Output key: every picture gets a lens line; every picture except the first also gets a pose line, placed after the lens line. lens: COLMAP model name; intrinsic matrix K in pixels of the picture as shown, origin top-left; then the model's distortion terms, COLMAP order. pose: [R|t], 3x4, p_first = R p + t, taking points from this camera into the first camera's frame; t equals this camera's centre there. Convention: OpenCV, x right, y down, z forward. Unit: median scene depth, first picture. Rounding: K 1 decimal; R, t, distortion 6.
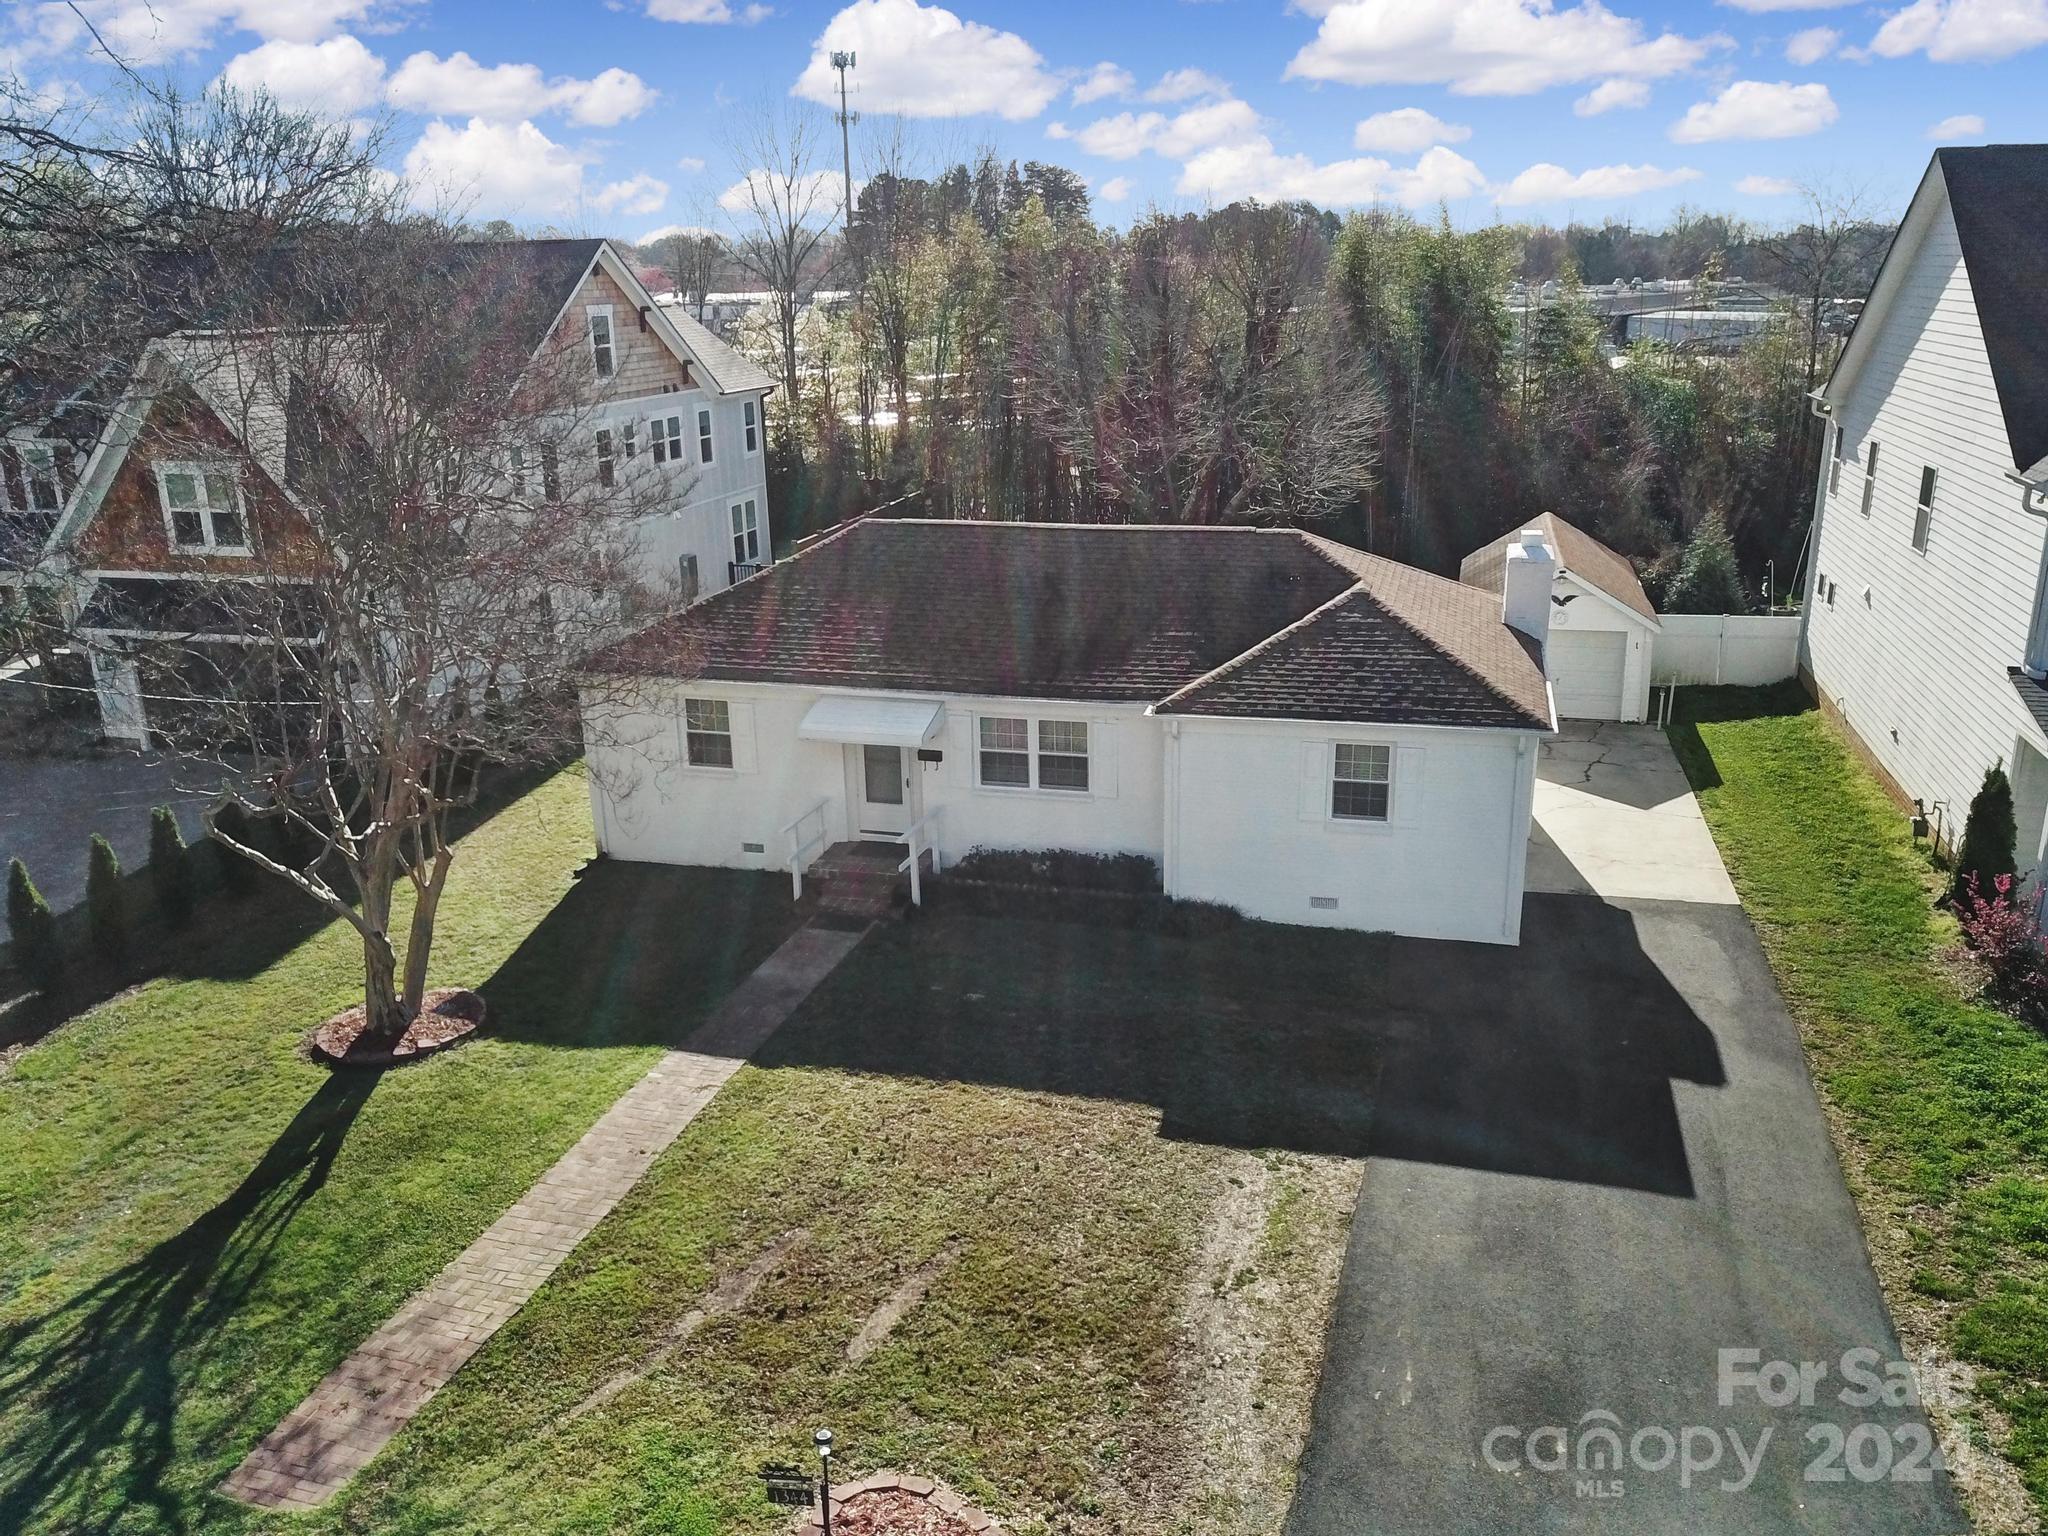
lens RADIAL K [[1610.3, 0, 1024.0], [0, 1610.3, 768.0], [0, 0, 1]] dist [0.015023, 0.001598]
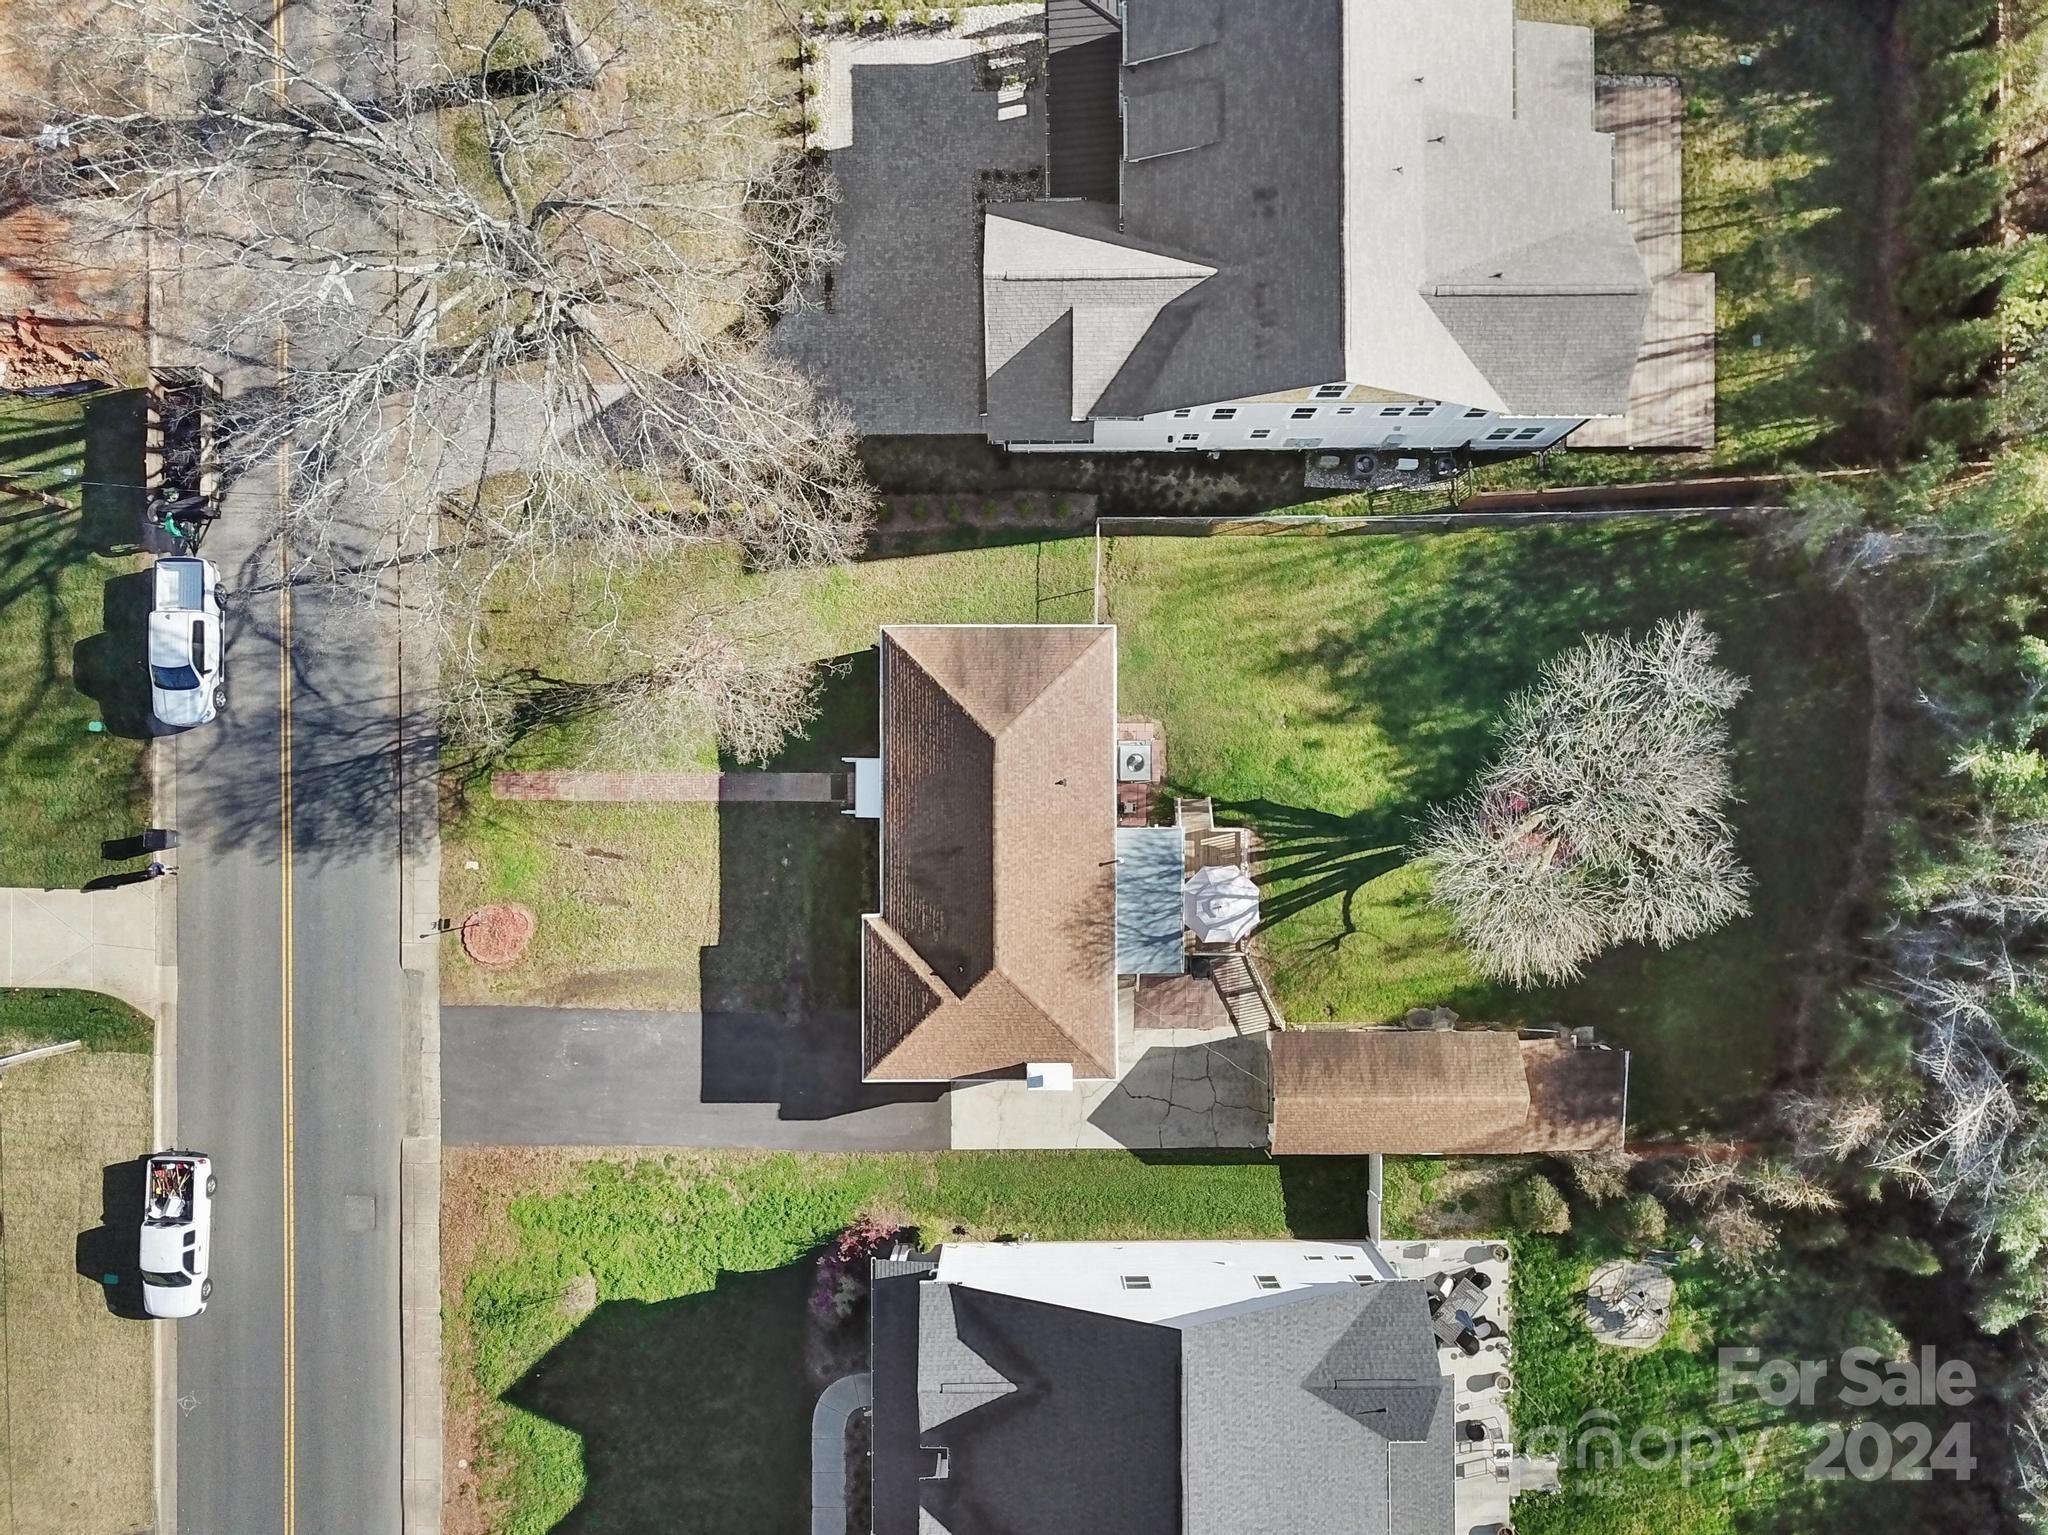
lens RADIAL K [[1569.5, 0, 1024.0], [0, 1569.5, 767.5], [0, 0, 1]] dist [0.002629, 0.004280]
pose [[0.262677, 0.964880, 0.002600, -0.079240], [-0.282200, 0.074248, 0.956478, -2.329052], [0.922694, -0.251978, 0.291792, 0.615212]]
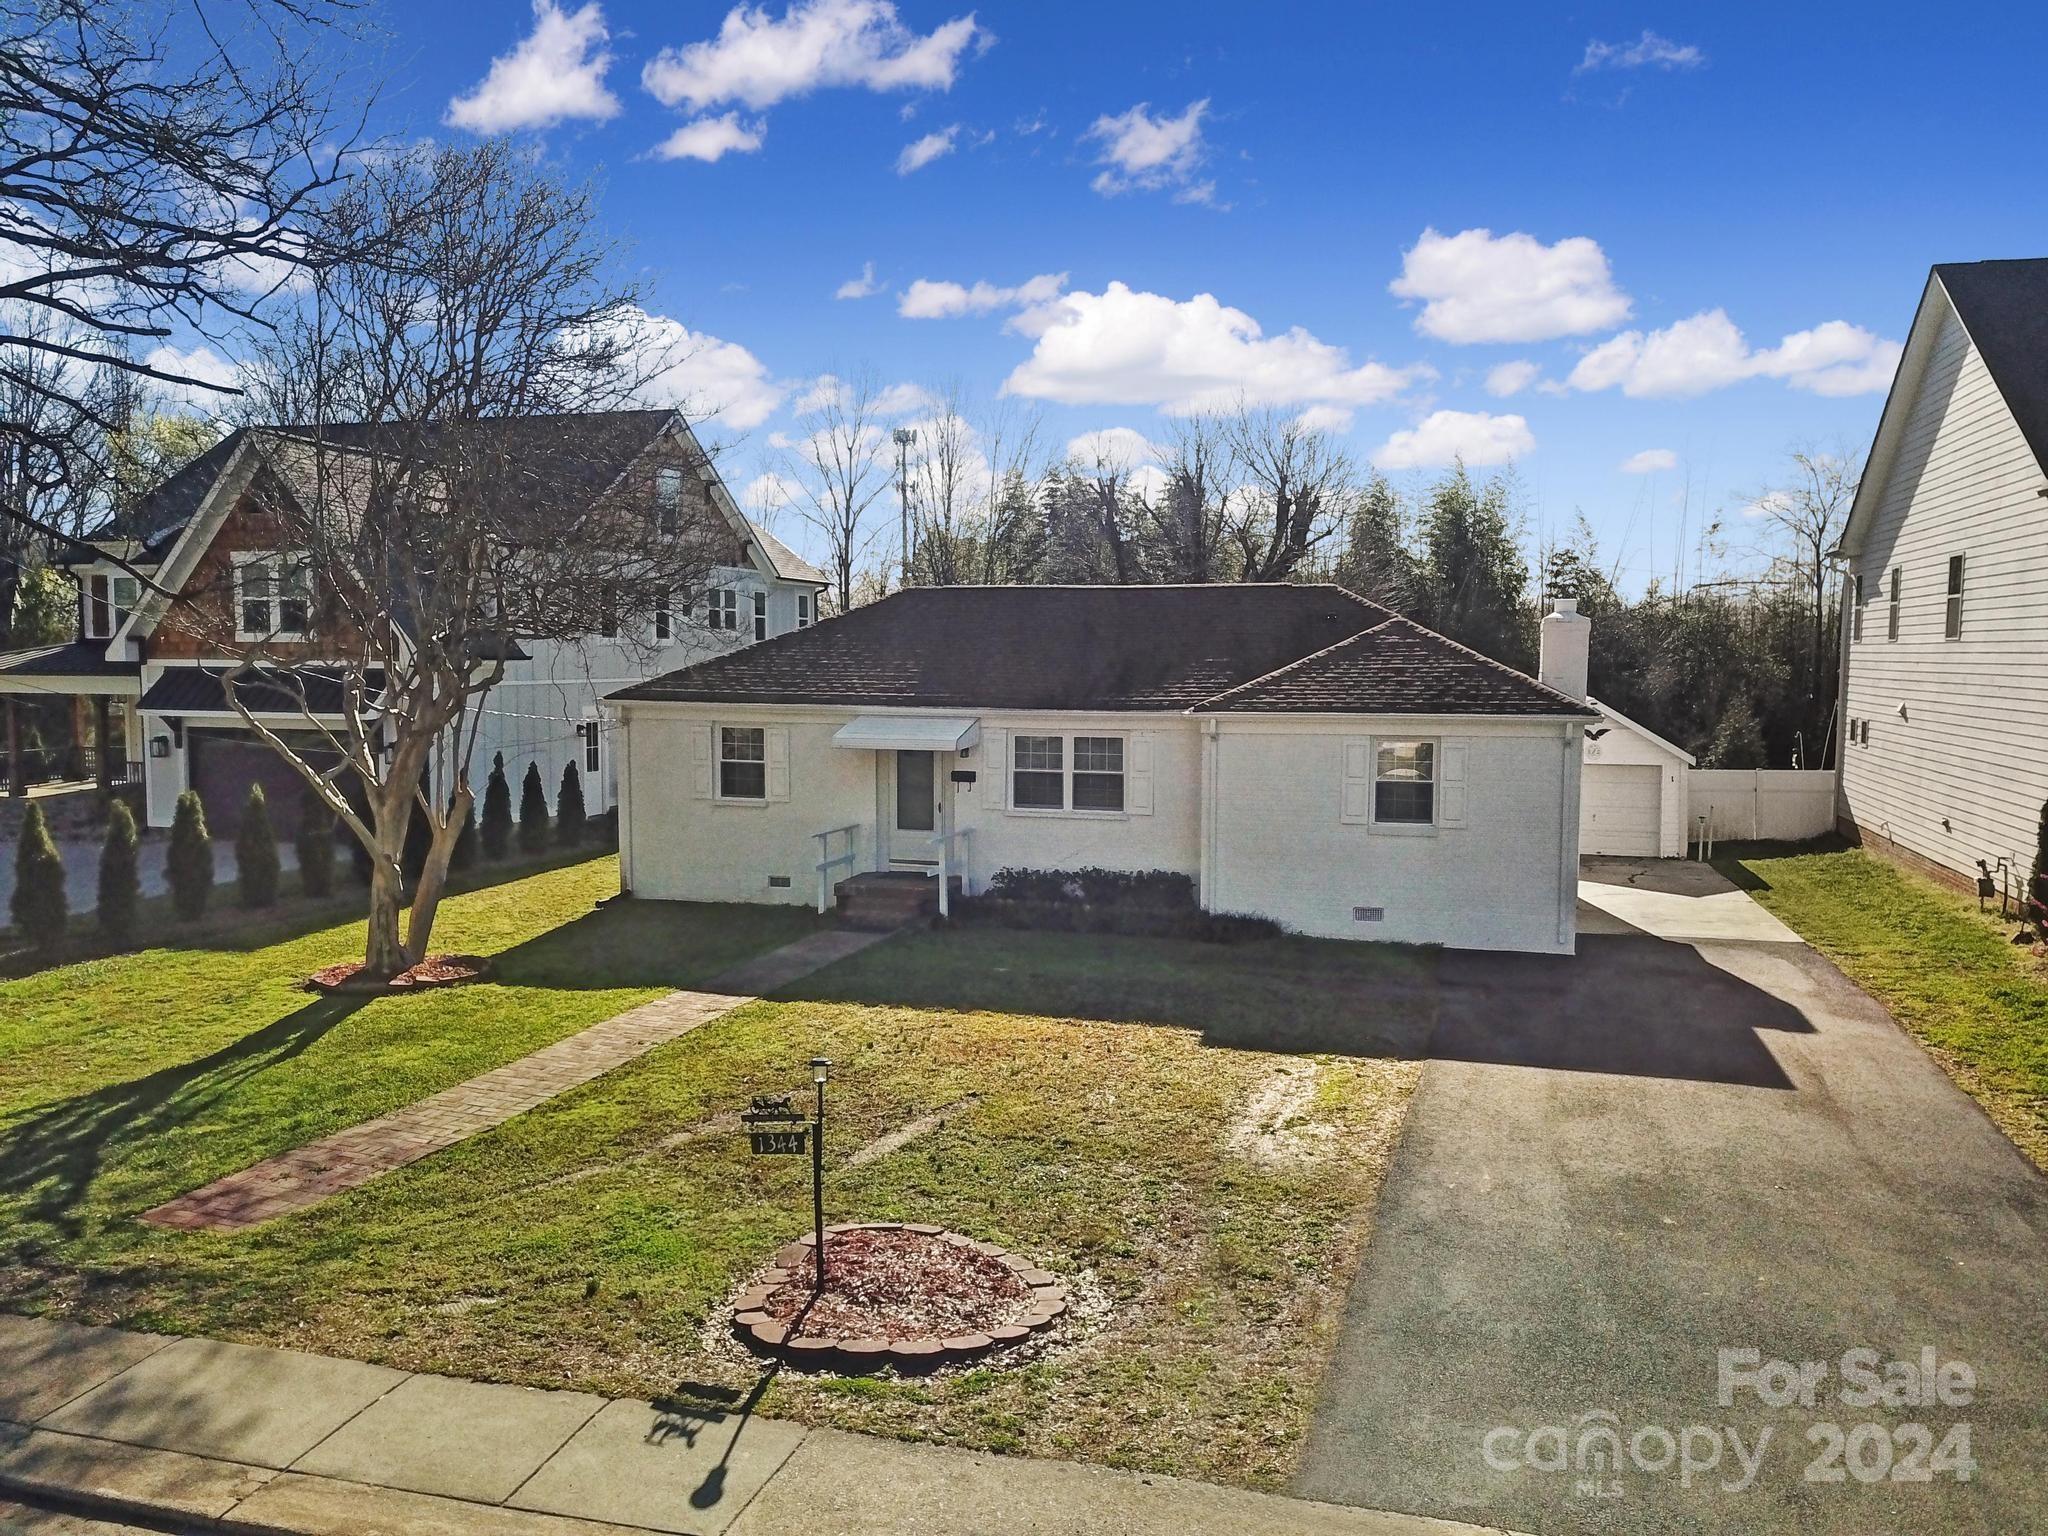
lens RADIAL K [[1559.8, 0, 1024.0], [0, 1559.8, 768.0], [0, 0, 1]] dist [0.013845, -0.000613]
pose [[0.999424, 0.025009, -0.022924, 0.000514], [-0.029419, 0.975402, -0.218460, 0.213716], [0.016897, 0.219009, 0.975577, 0.071499]]
